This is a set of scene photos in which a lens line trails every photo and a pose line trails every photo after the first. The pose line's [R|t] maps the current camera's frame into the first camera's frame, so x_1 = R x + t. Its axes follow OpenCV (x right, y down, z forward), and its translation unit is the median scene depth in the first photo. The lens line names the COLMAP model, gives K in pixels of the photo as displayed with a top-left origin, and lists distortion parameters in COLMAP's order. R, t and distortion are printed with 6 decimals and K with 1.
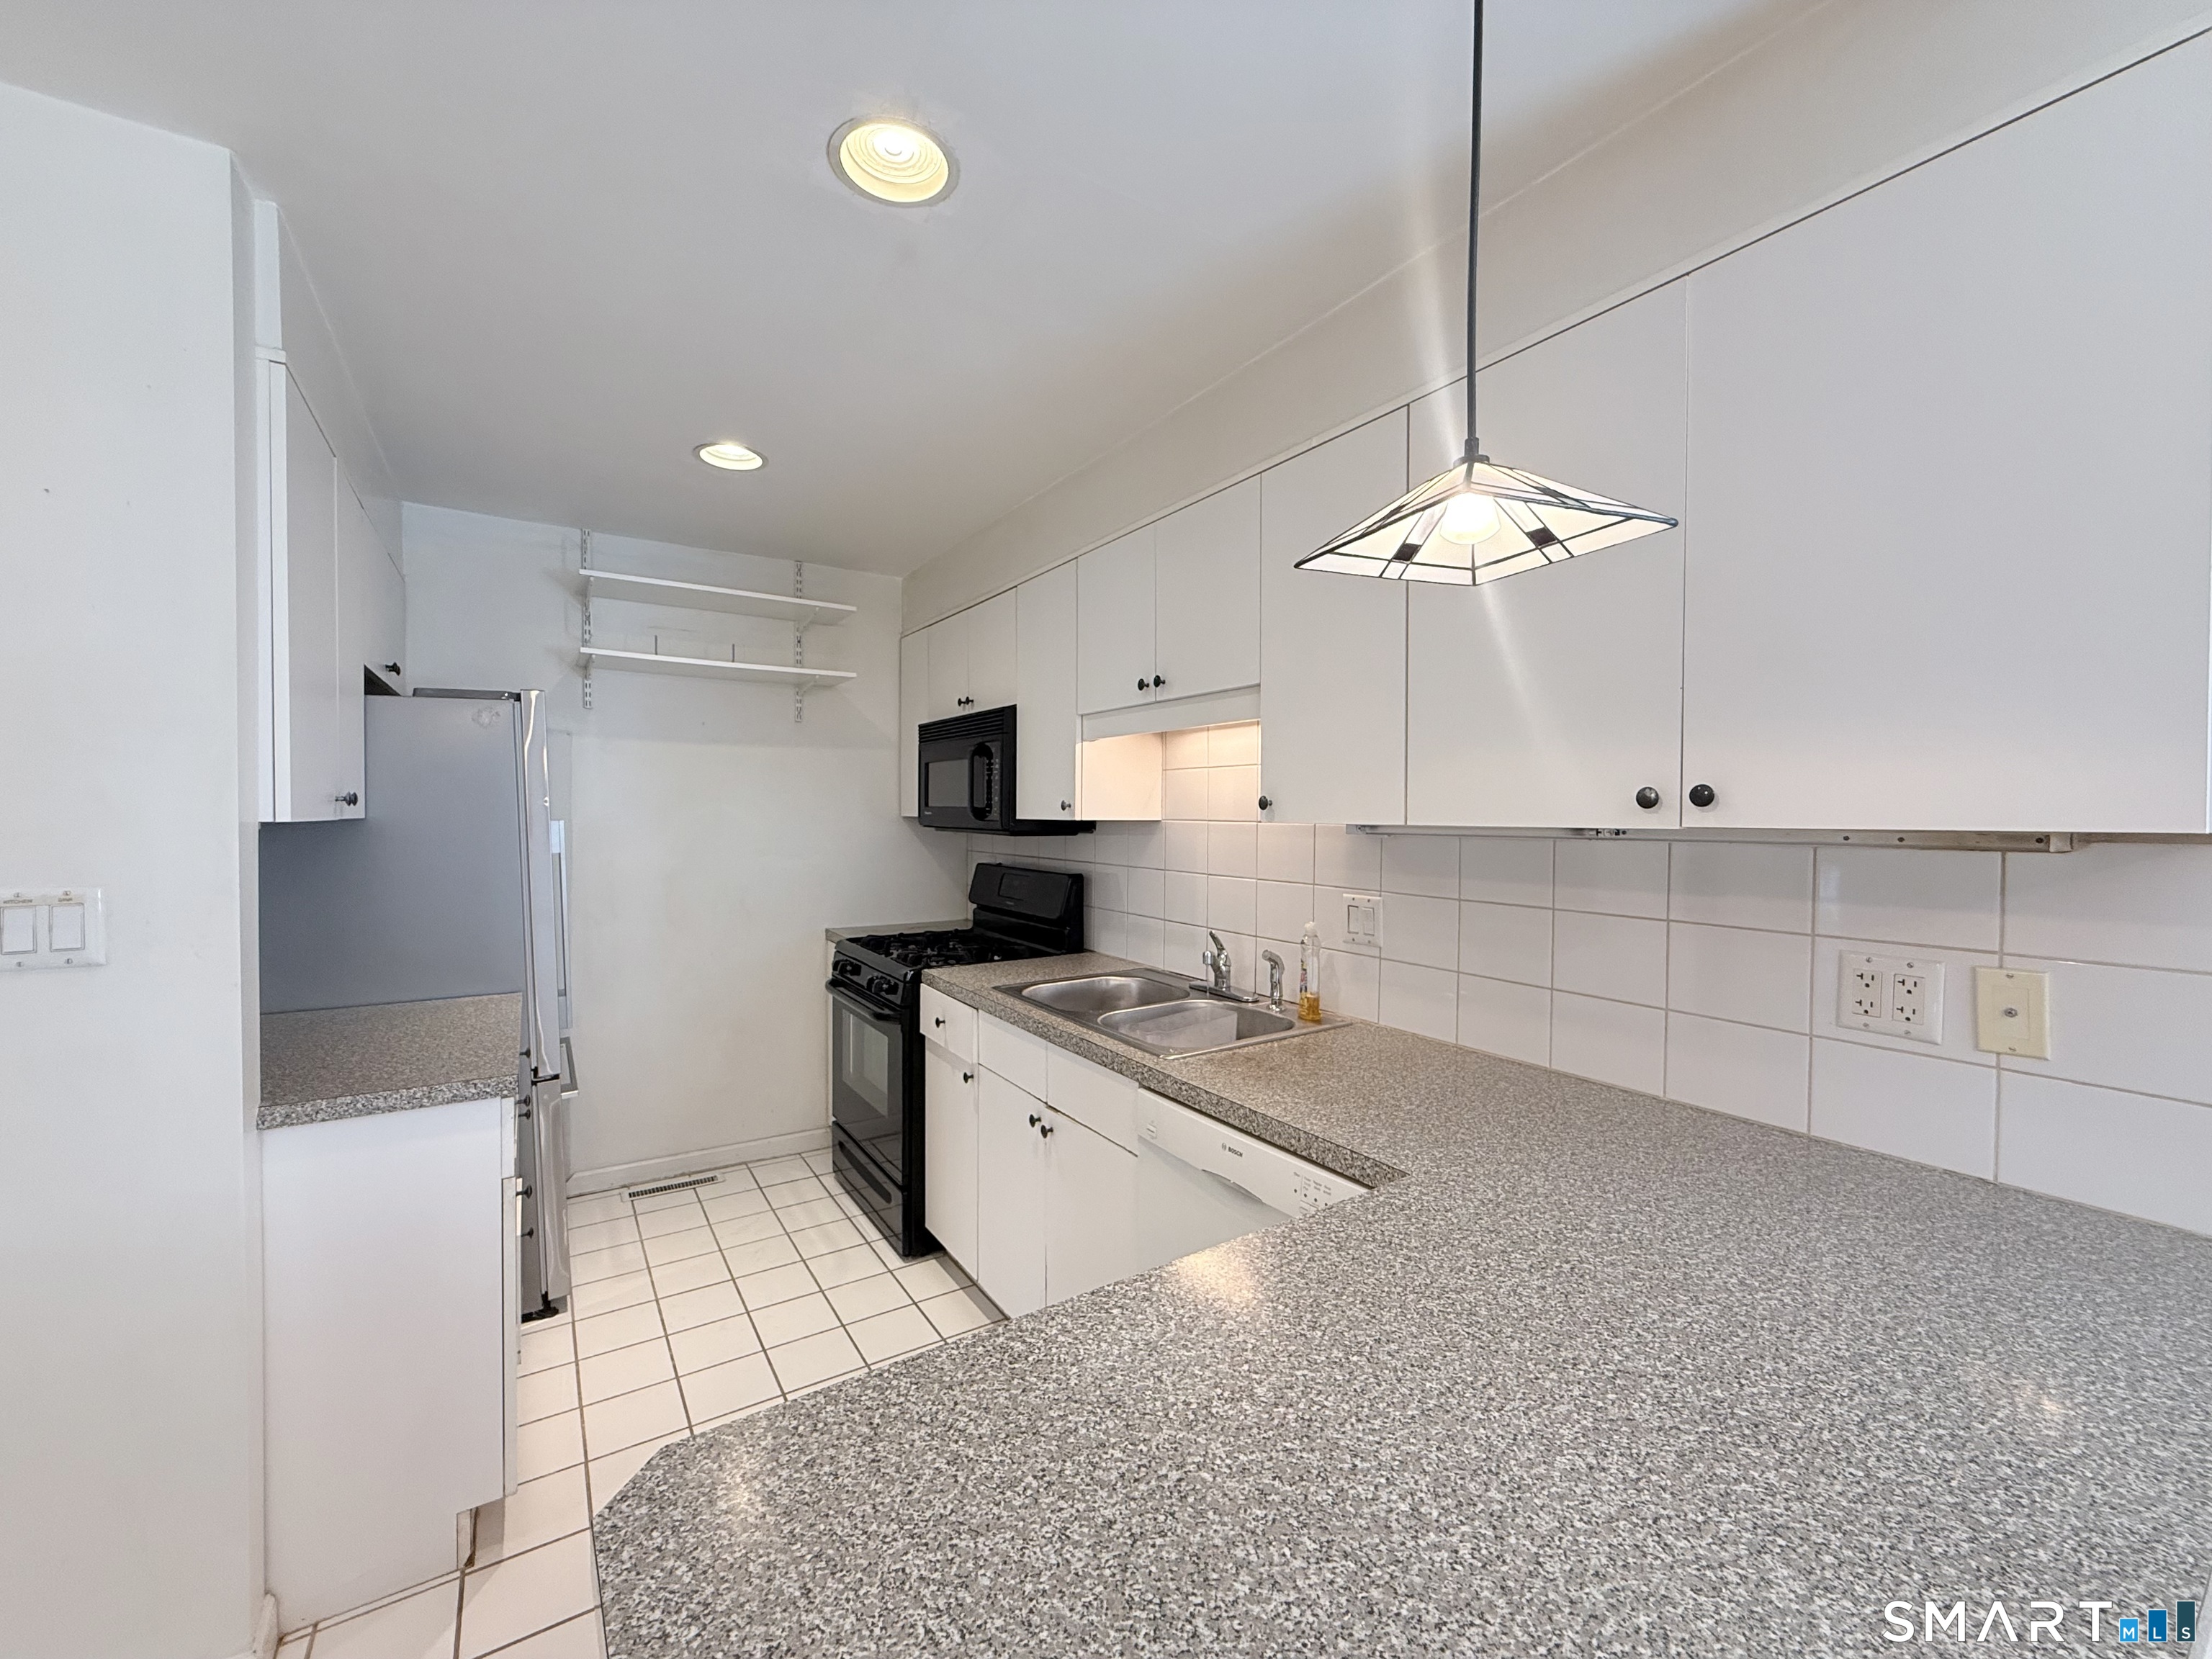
lens RADIAL K [[885.4, 0, 1102.4], [0, 885.4, 830.2], [0, 0, 1]] dist [-0.002726, -0.000855]
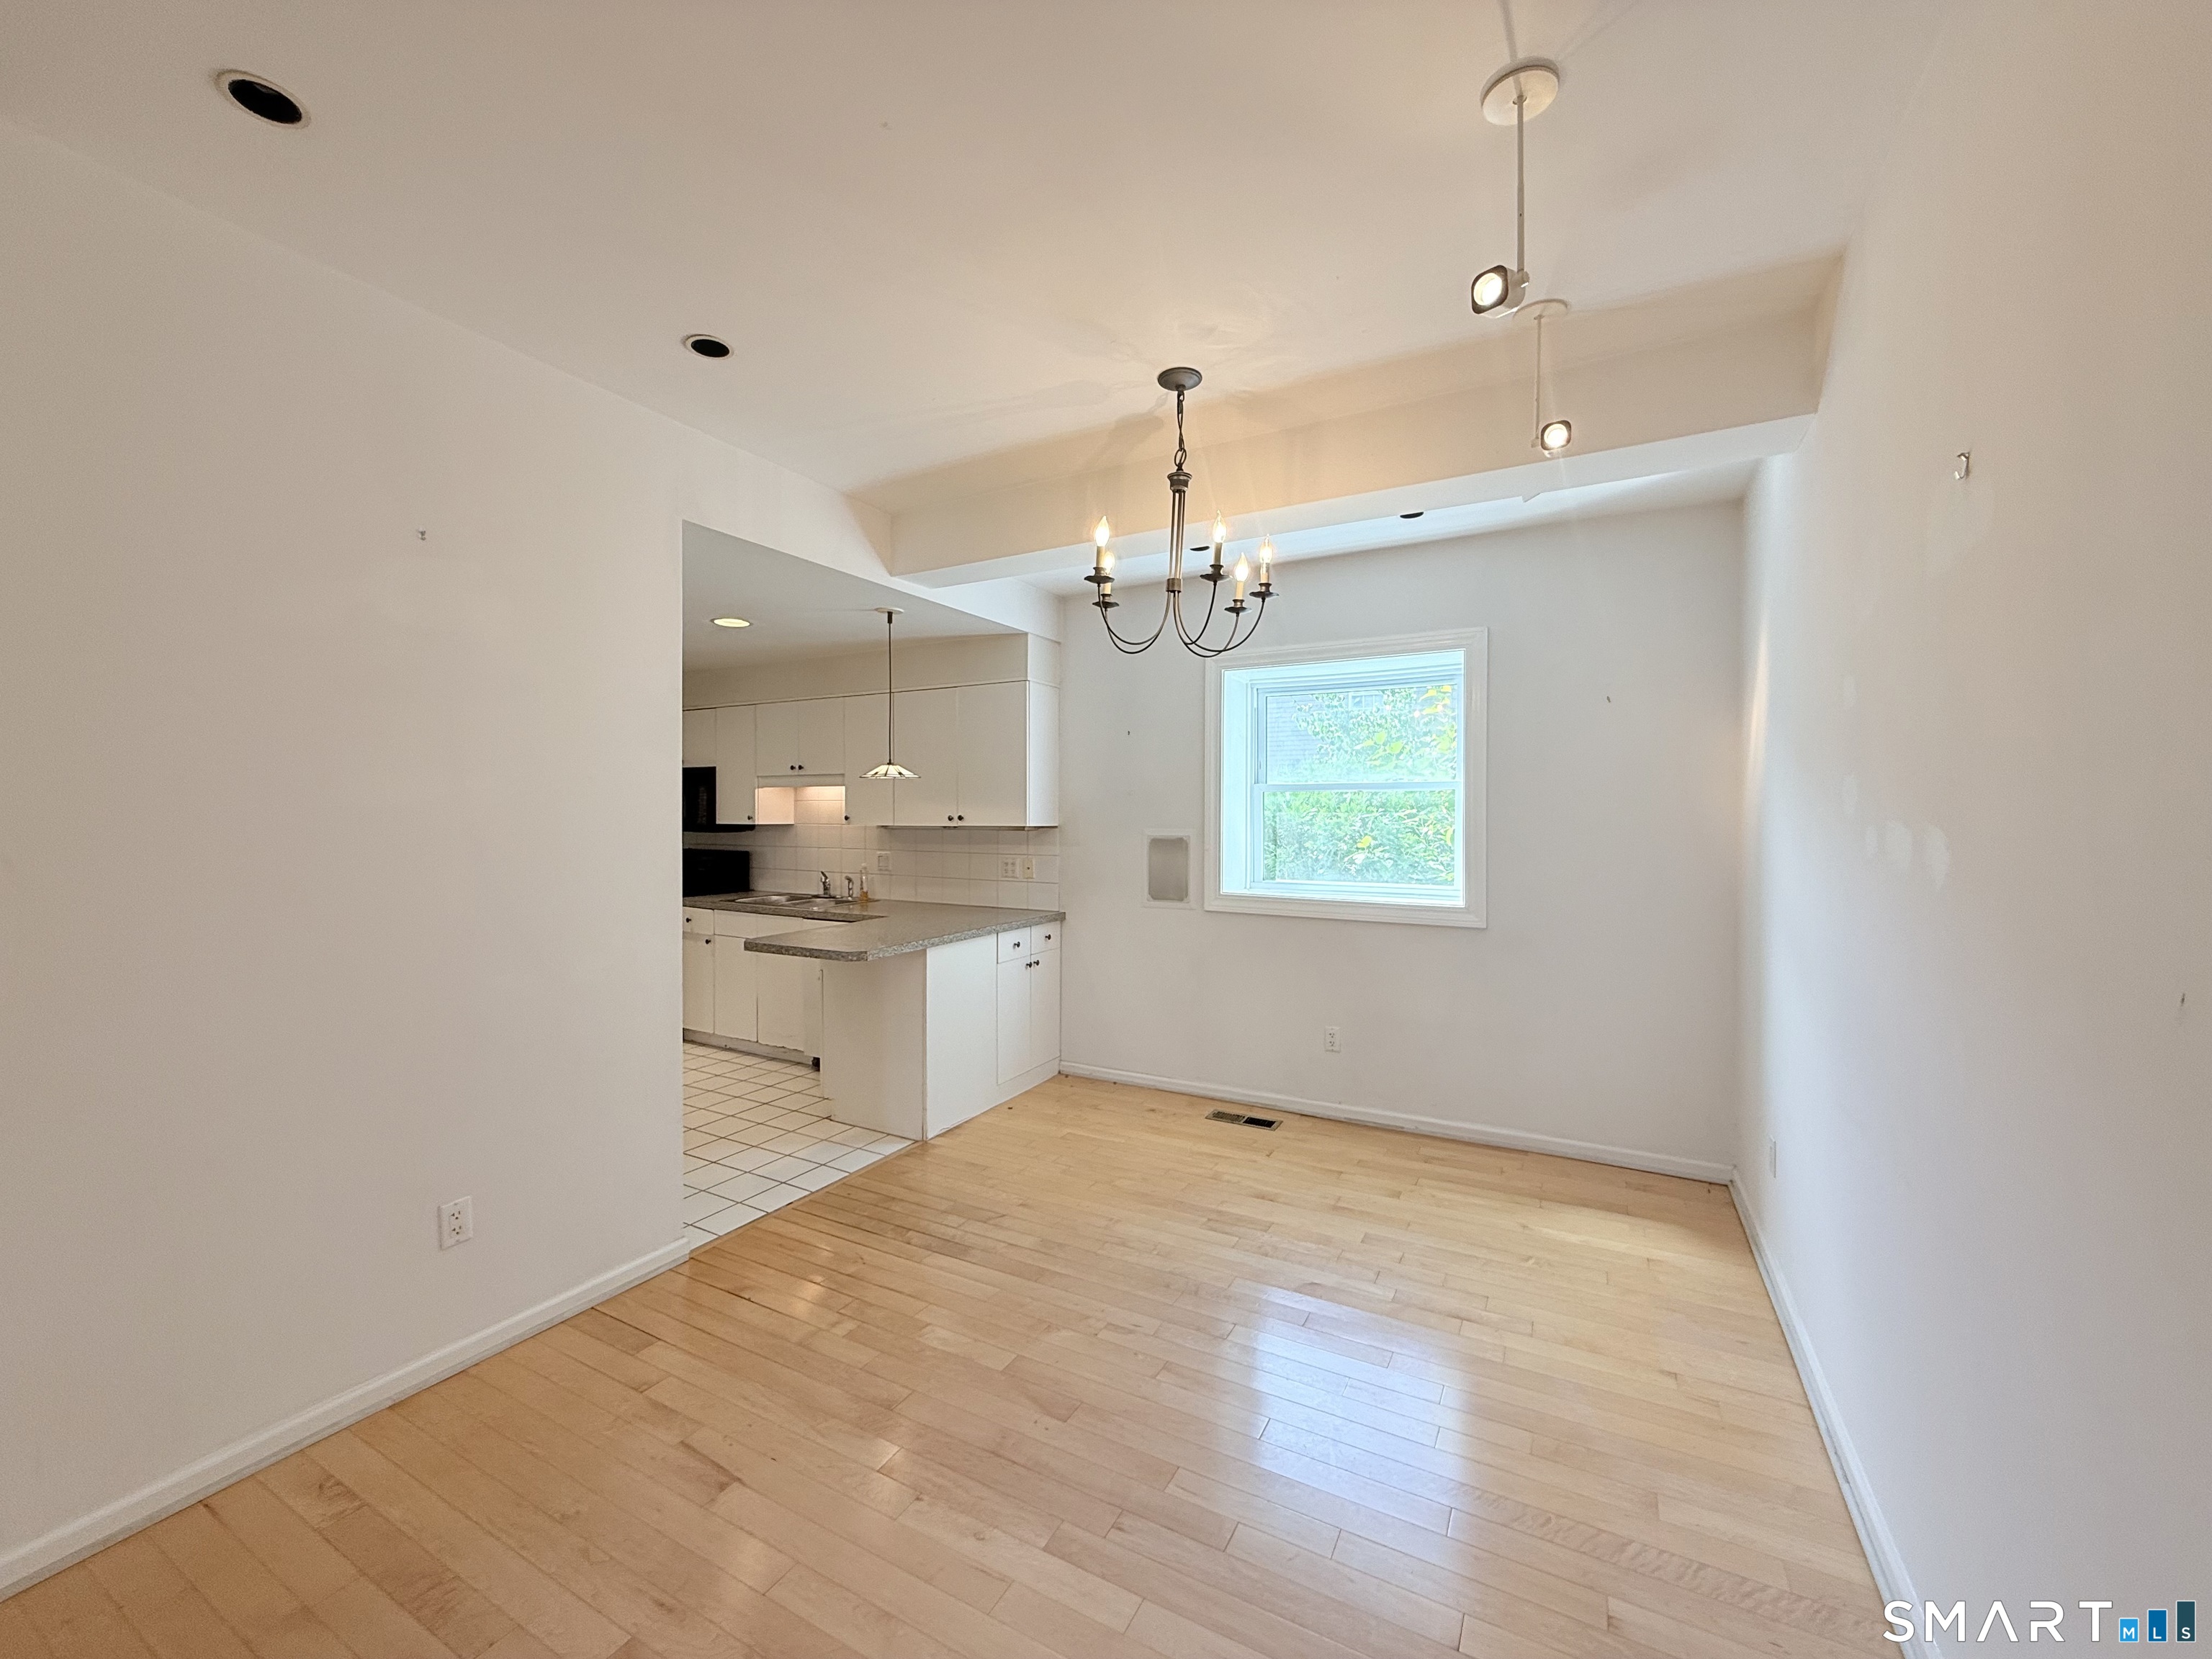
lens RADIAL K [[885.4, 0, 1109.0], [0, 885.4, 816.2], [0, 0, 1]] dist [-0.002726, -0.000855]
pose [[0.880920, -0.005406, 0.473235, -0.331648], [0.011890, 0.999872, -0.010711, 0.002216], [-0.473116, 0.015063, 0.880871, -1.498348]]
